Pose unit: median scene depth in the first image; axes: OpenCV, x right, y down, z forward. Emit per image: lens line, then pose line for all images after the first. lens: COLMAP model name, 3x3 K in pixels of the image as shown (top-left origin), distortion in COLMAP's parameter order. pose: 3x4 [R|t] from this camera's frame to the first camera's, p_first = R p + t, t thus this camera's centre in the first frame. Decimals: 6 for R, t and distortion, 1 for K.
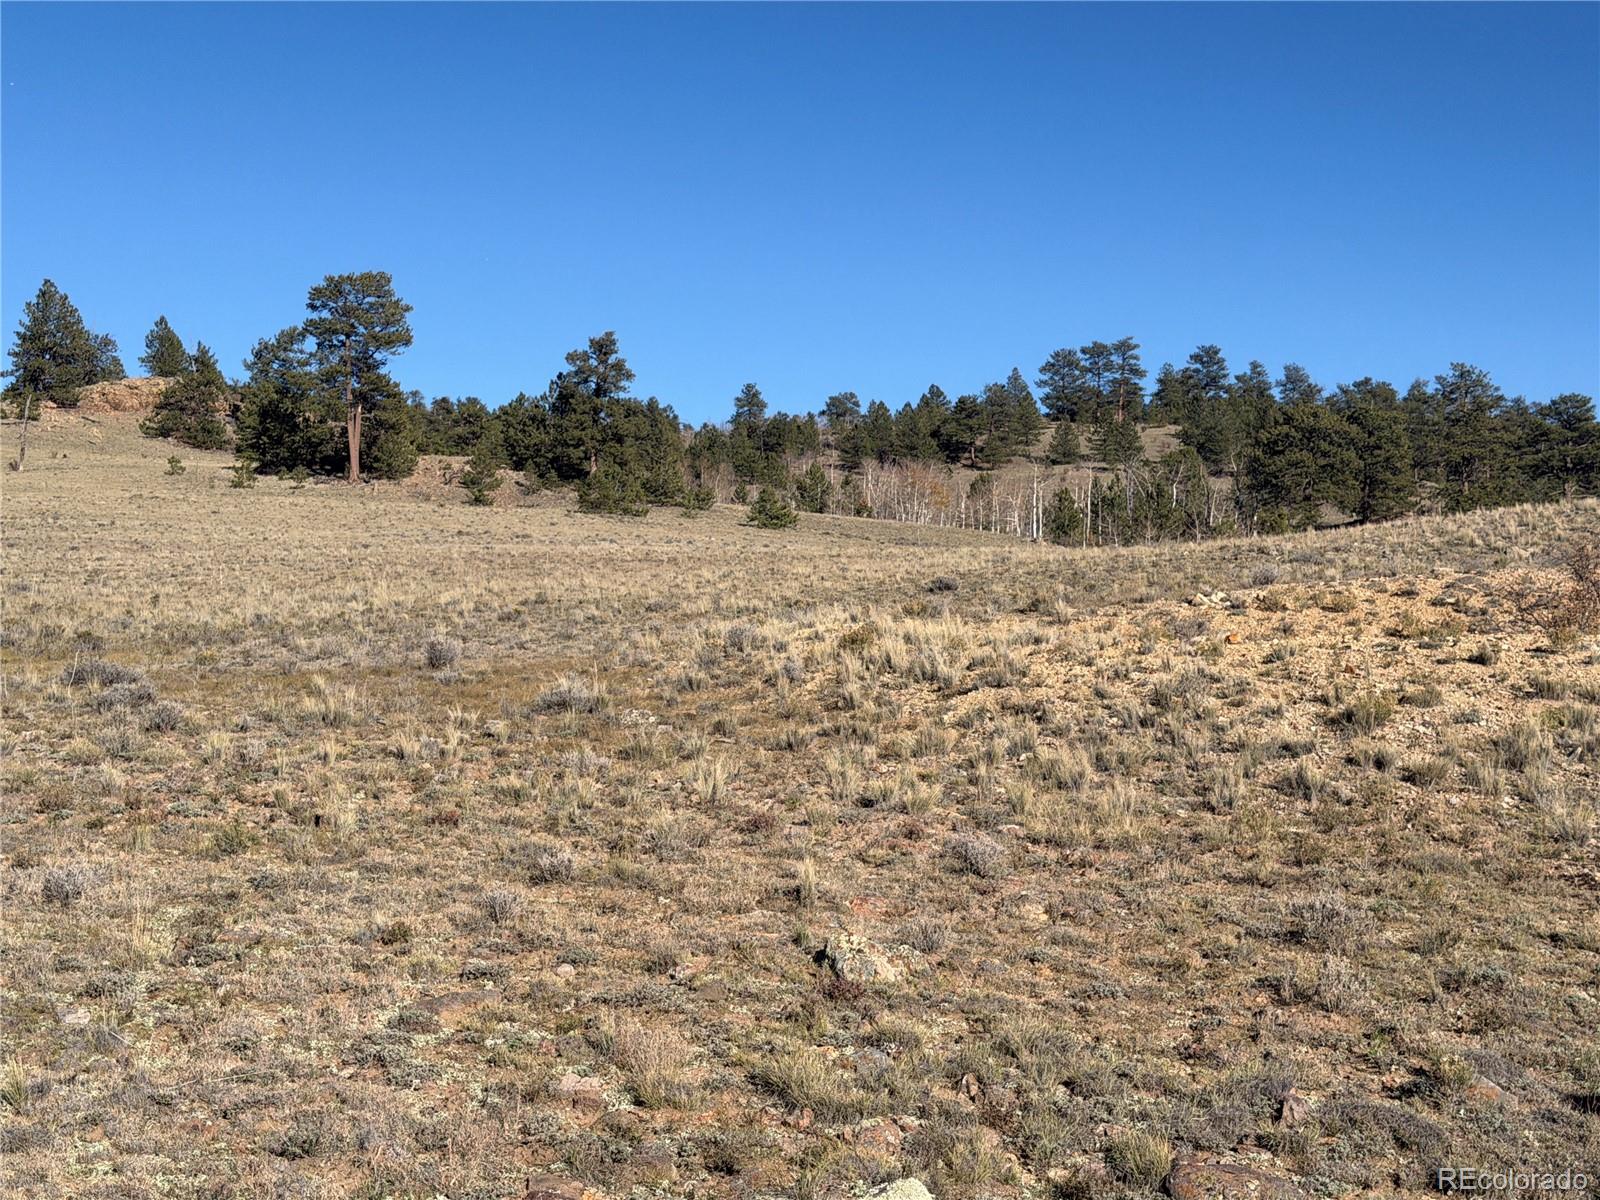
lens RADIAL K [[2321.2, 0, 803.9], [0, 2321.2, 601.7], [0, 0, 1]] dist [0.158312, -0.123085]
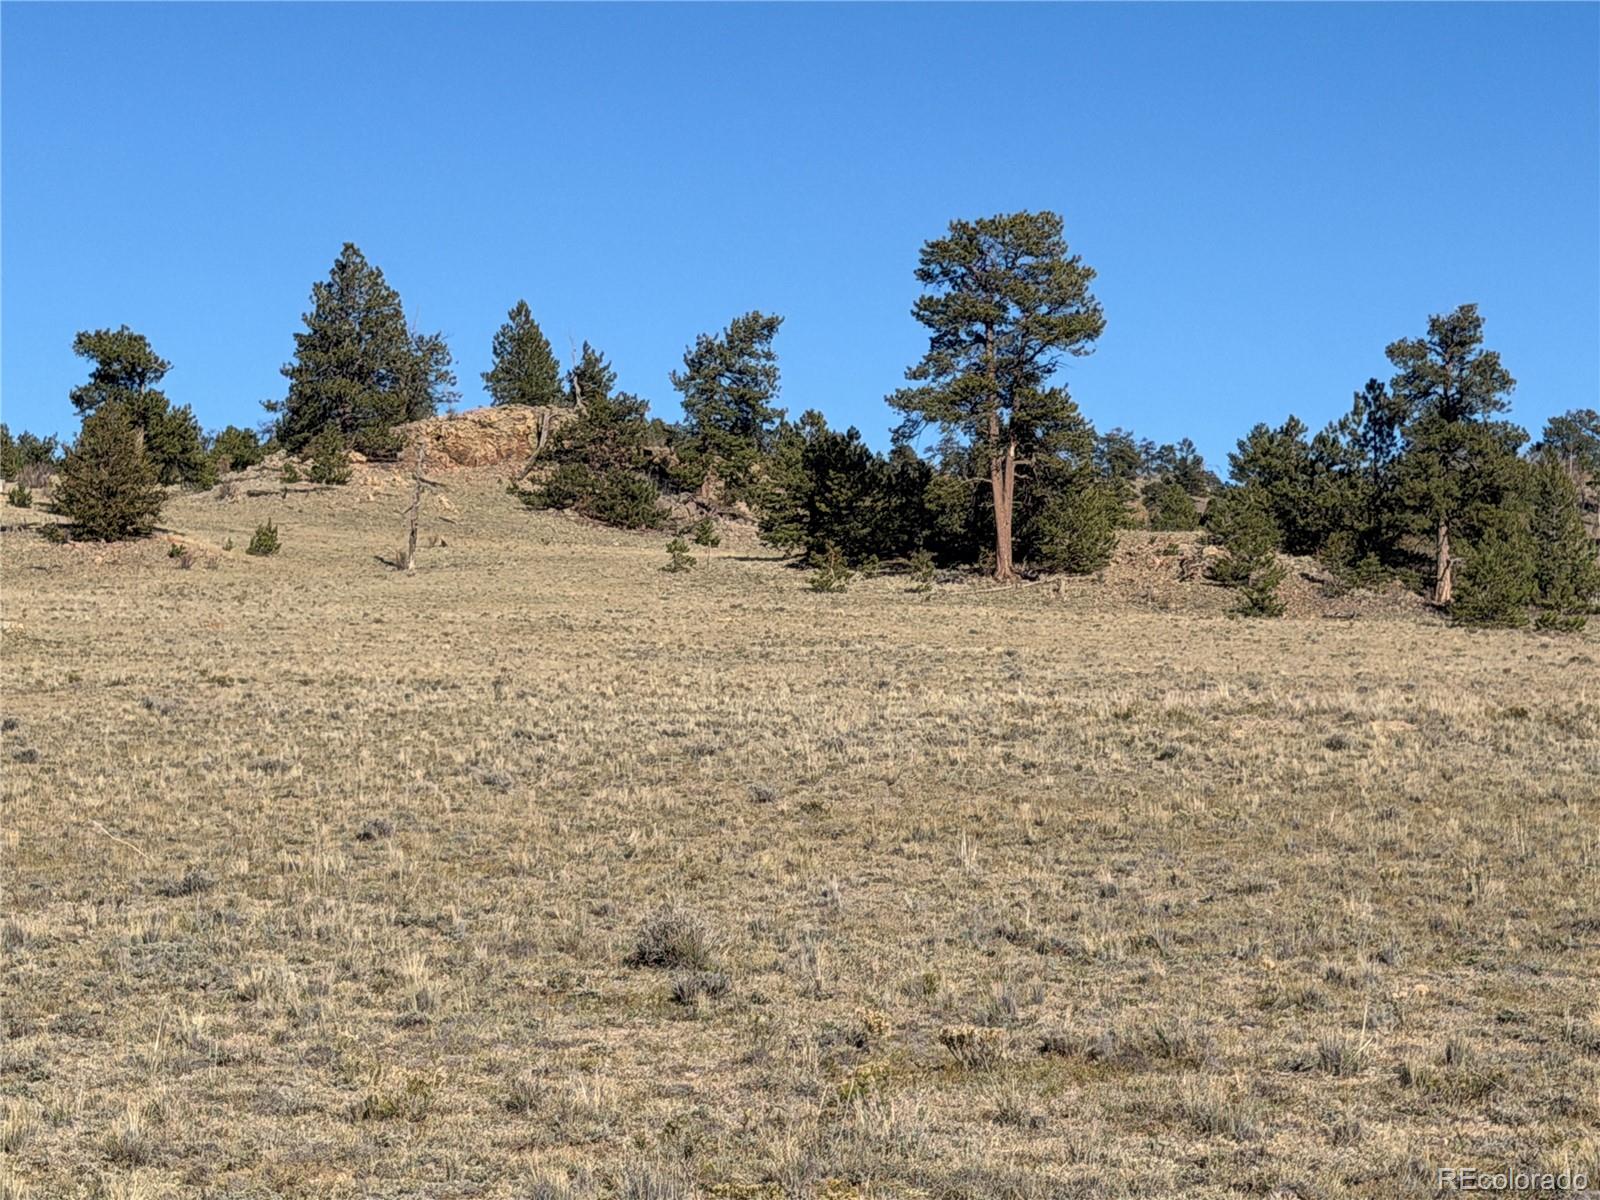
lens RADIAL K [[4166.9, 0, 865.6], [0, 4166.9, 597.0], [0, 0, 1]] dist [0.119174, 0.209600]
pose [[0.993486, -0.011854, -0.113337, -0.105674], [0.006518, 0.998858, -0.047340, 0.000962], [0.113769, 0.046292, 0.992428, -0.011017]]
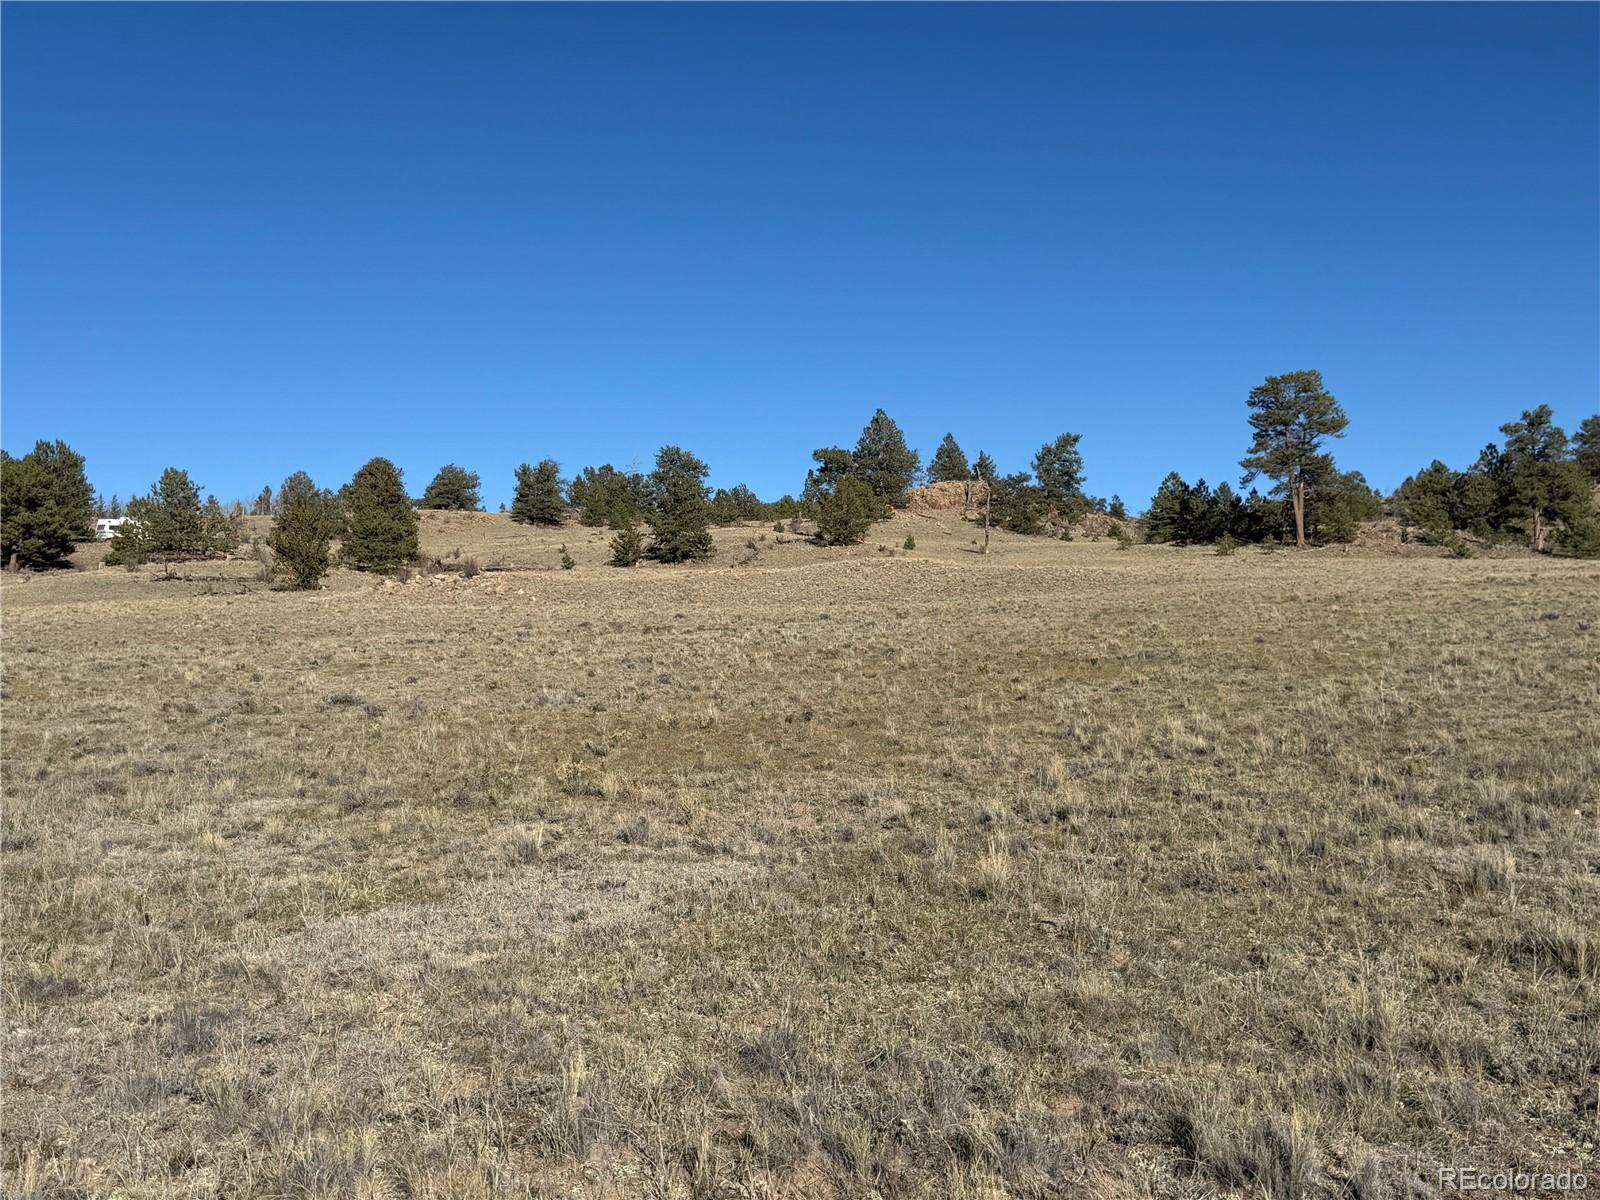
lens RADIAL K [[1854.1, 0, 797.6], [0, 1854.1, 594.8], [0, 0, 1]] dist [0.185527, -0.366462]
pose [[0.983820, -0.041982, -0.174172, -0.265701], [0.035724, 0.998604, -0.038915, 0.001007], [0.175563, 0.032064, 0.983946, 0.016584]]
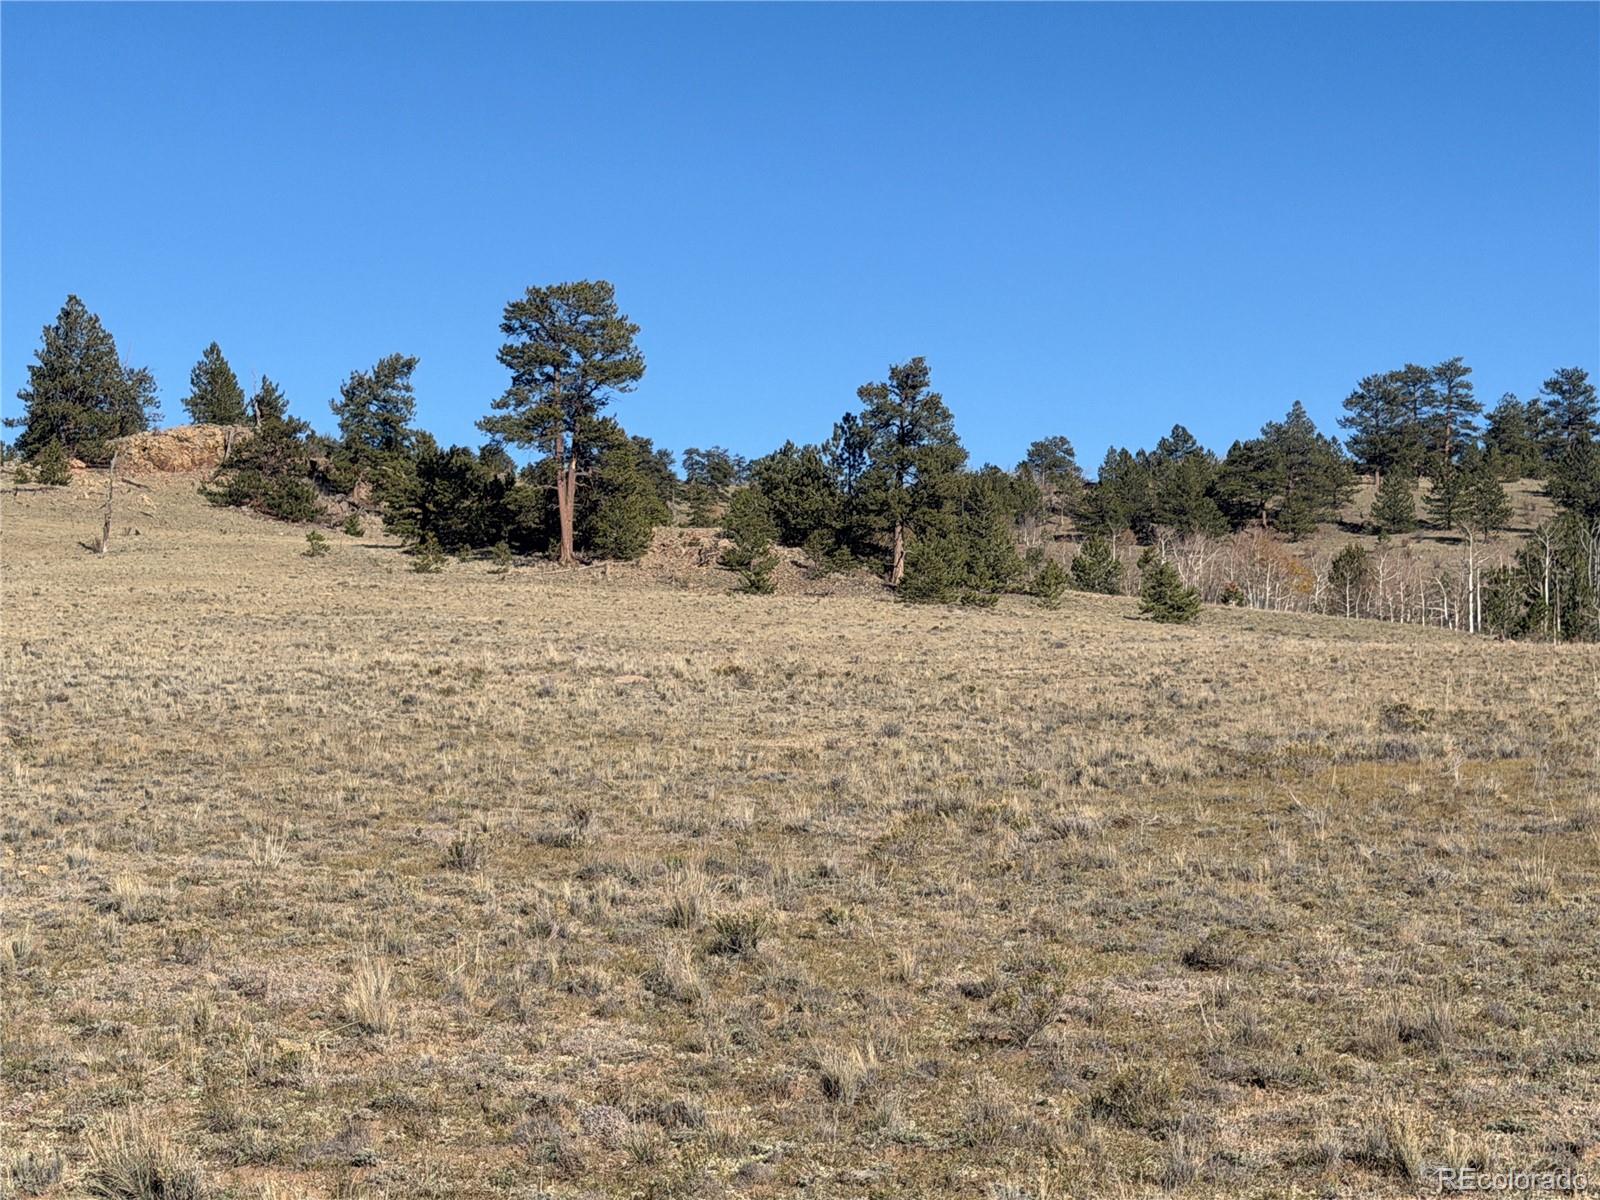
lens RADIAL K [[3229.5, 0, 826.4], [0, 3229.5, 595.6], [0, 0, 1]] dist [0.125892, 0.204119]
pose [[0.999714, -0.005748, -0.023211, -0.082560], [0.004797, 0.999154, -0.040839, 0.000985], [0.023426, 0.040716, 0.998896, -0.018079]]
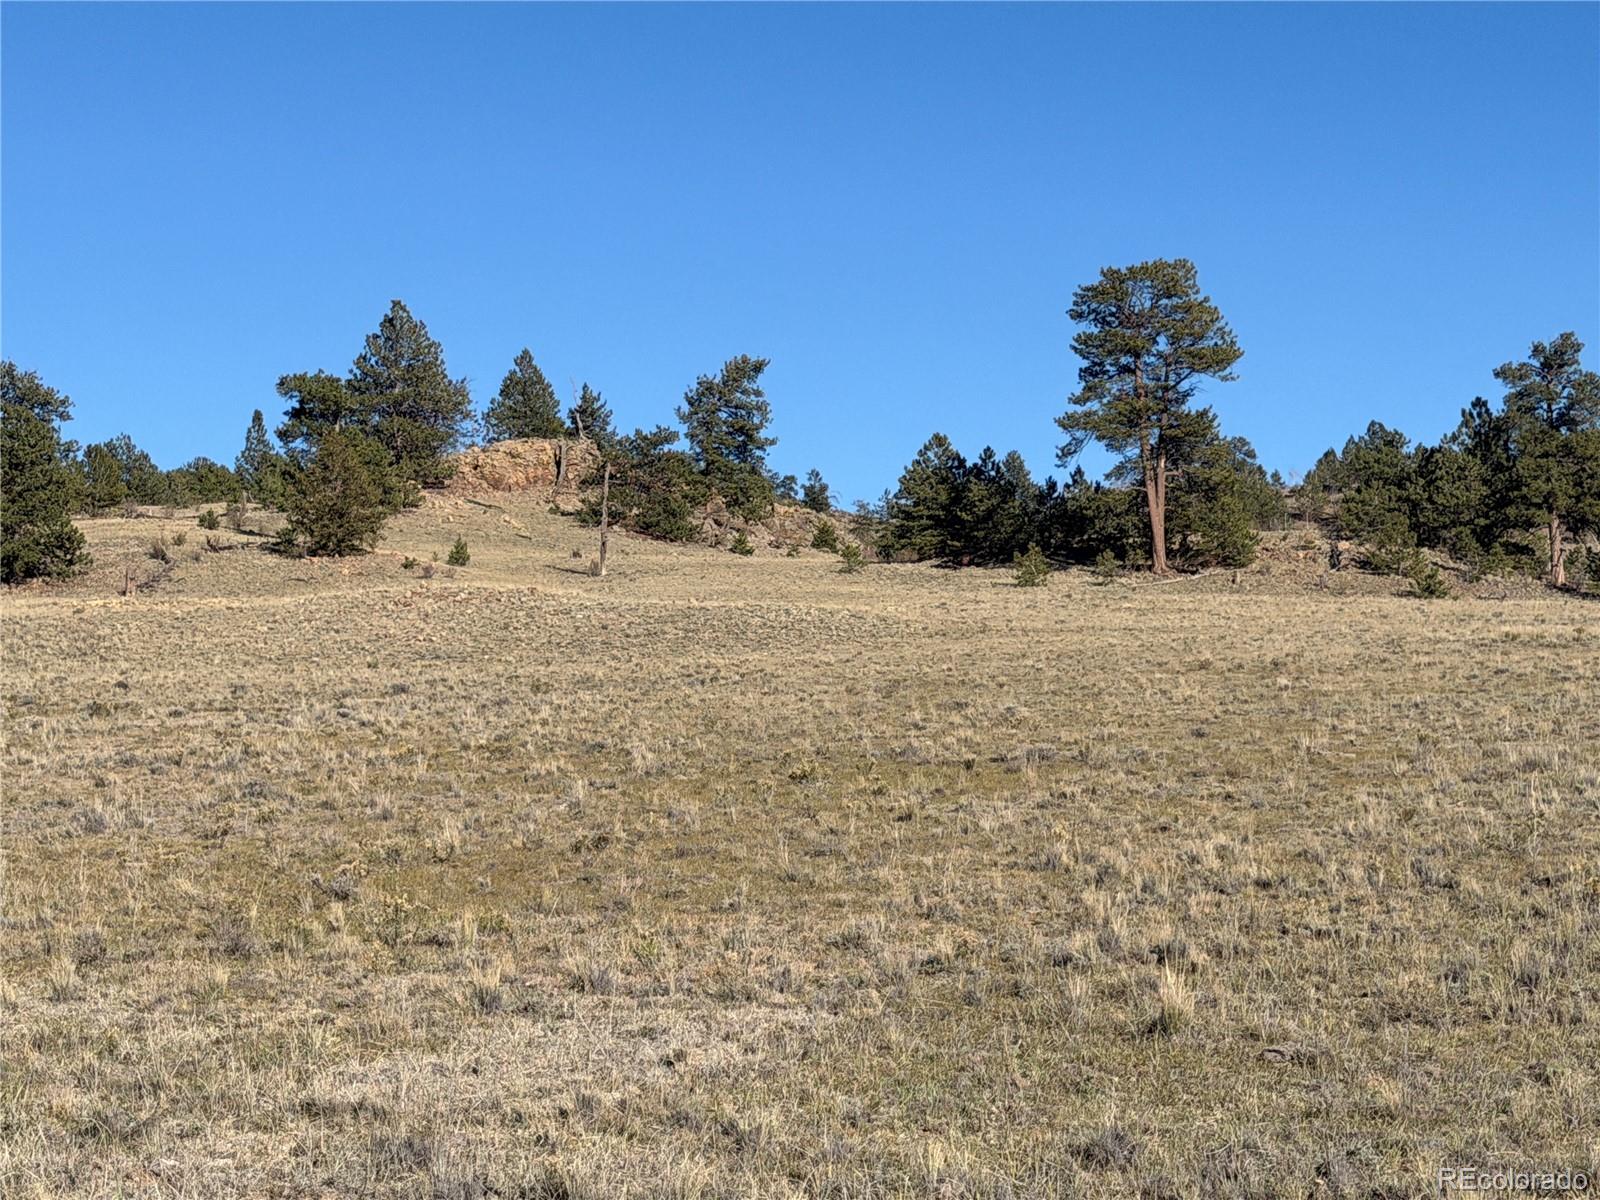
lens RADIAL K [[3511.0, 0, 774.8], [0, 3511.0, 602.8], [0, 0, 1]] dist [0.089899, 0.652709]
pose [[0.999423, -0.030670, -0.014580, -0.273996], [0.029951, 0.998436, -0.047208, 0.001272], [0.016005, 0.046744, 0.998779, -0.003202]]
